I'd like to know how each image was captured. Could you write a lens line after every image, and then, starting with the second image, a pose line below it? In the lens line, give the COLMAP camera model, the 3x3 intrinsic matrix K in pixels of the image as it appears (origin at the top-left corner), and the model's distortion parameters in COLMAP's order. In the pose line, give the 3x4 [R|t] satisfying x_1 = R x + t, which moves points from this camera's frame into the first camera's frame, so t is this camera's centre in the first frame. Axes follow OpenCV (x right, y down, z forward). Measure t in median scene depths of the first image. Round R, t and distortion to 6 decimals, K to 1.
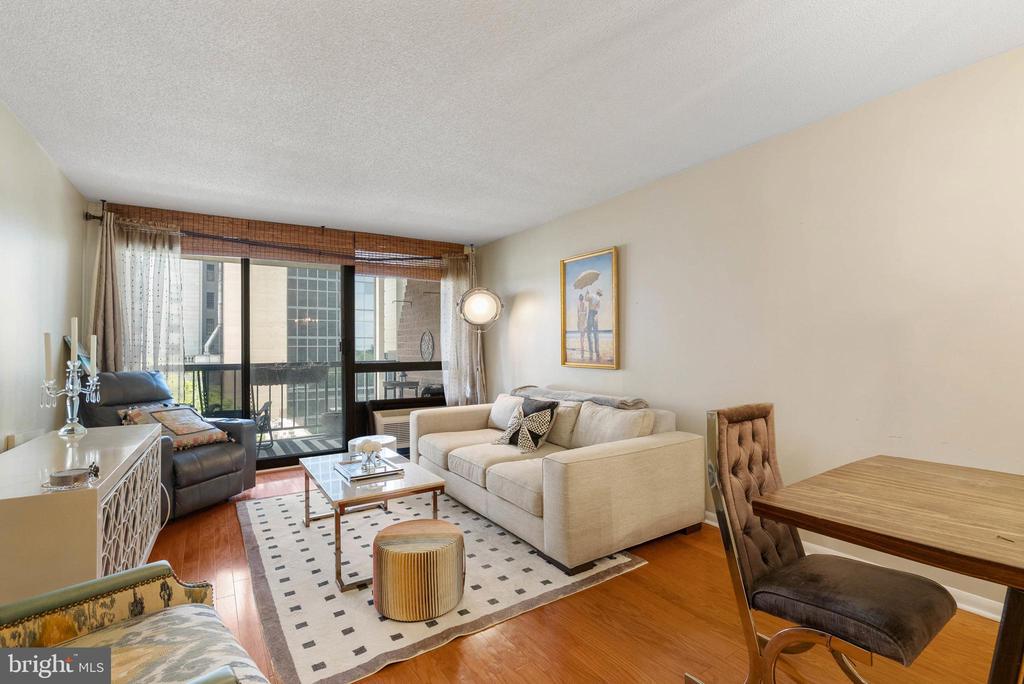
lens RADIAL K [[475.9, 0, 530.2], [0, 475.9, 349.5], [0, 0, 1]] dist [-0.010992, 0.003573]
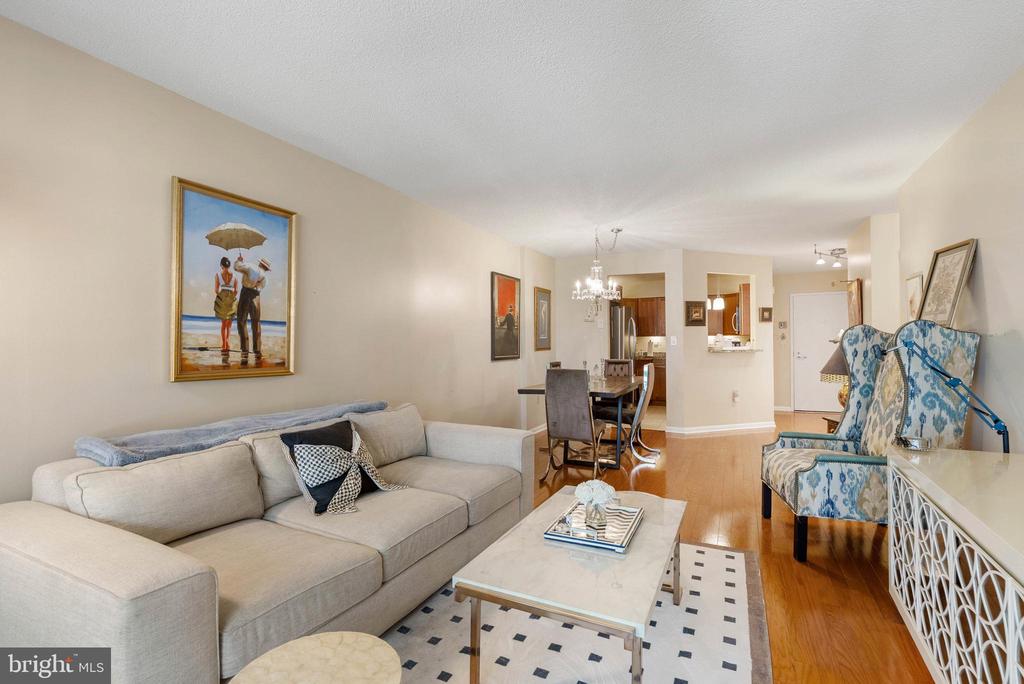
lens RADIAL K [[475.9, 0, 509.3], [0, 475.9, 342.9], [0, 0, 1]] dist [-0.010992, 0.003573]
pose [[-0.495411, 0.012406, 0.868570, -0.606513], [0.010667, 0.999909, -0.008198, 0.001348], [-0.868593, 0.005204, -0.495499, 1.008557]]
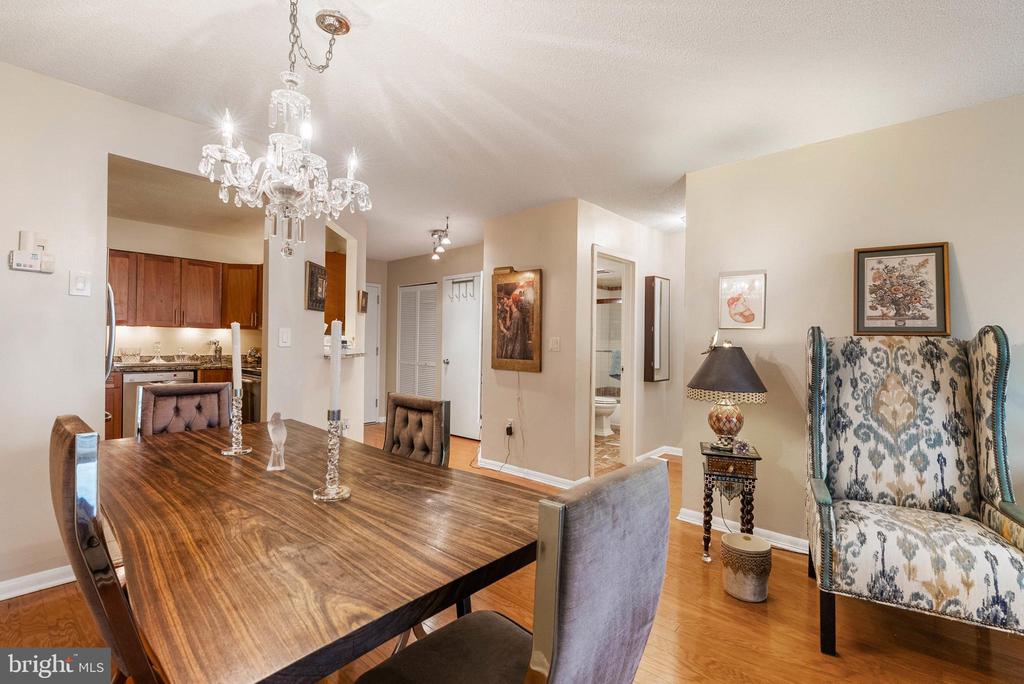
lens RADIAL K [[475.9, 0, 520.1], [0, 475.9, 342.3], [0, 0, 1]] dist [-0.010992, 0.003573]
pose [[-0.969283, -0.006672, -0.245857, 0.280893], [-0.006747, 0.999977, -0.000535, -0.006107], [0.245854, 0.001140, -0.969306, 0.612047]]
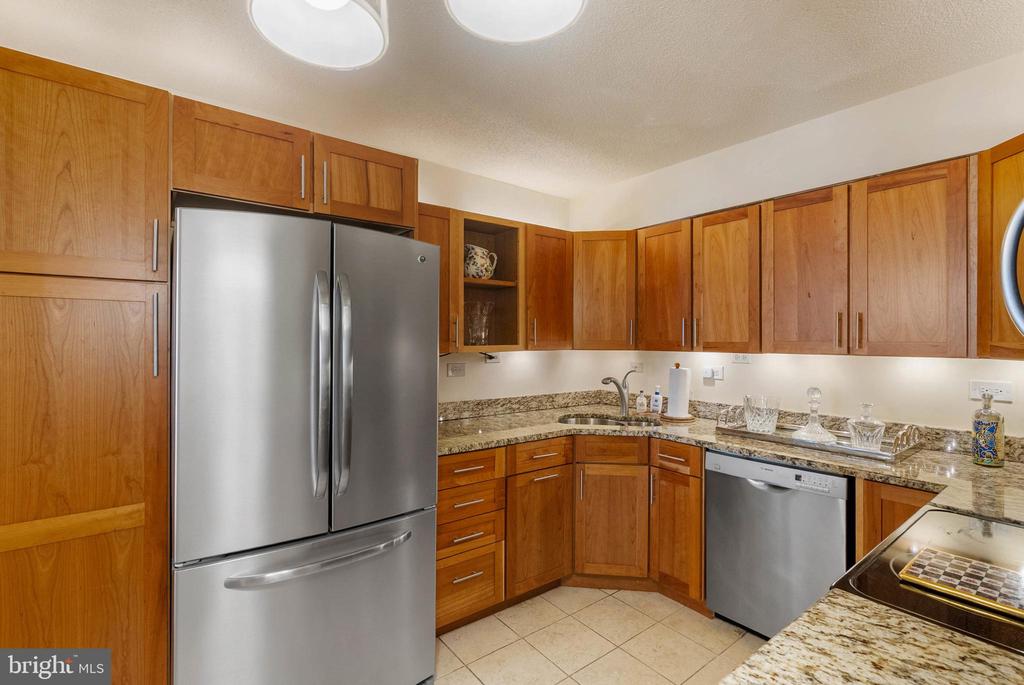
lens RADIAL K [[475.9, 0, 516.1], [0, 475.9, 339.3], [0, 0, 1]] dist [-0.010992, 0.003573]
pose [[-0.060733, 0.004139, 0.998145, 0.366122], [0.001425, 0.999991, -0.004060, -0.055695], [-0.998153, 0.001176, -0.060738, -0.438982]]
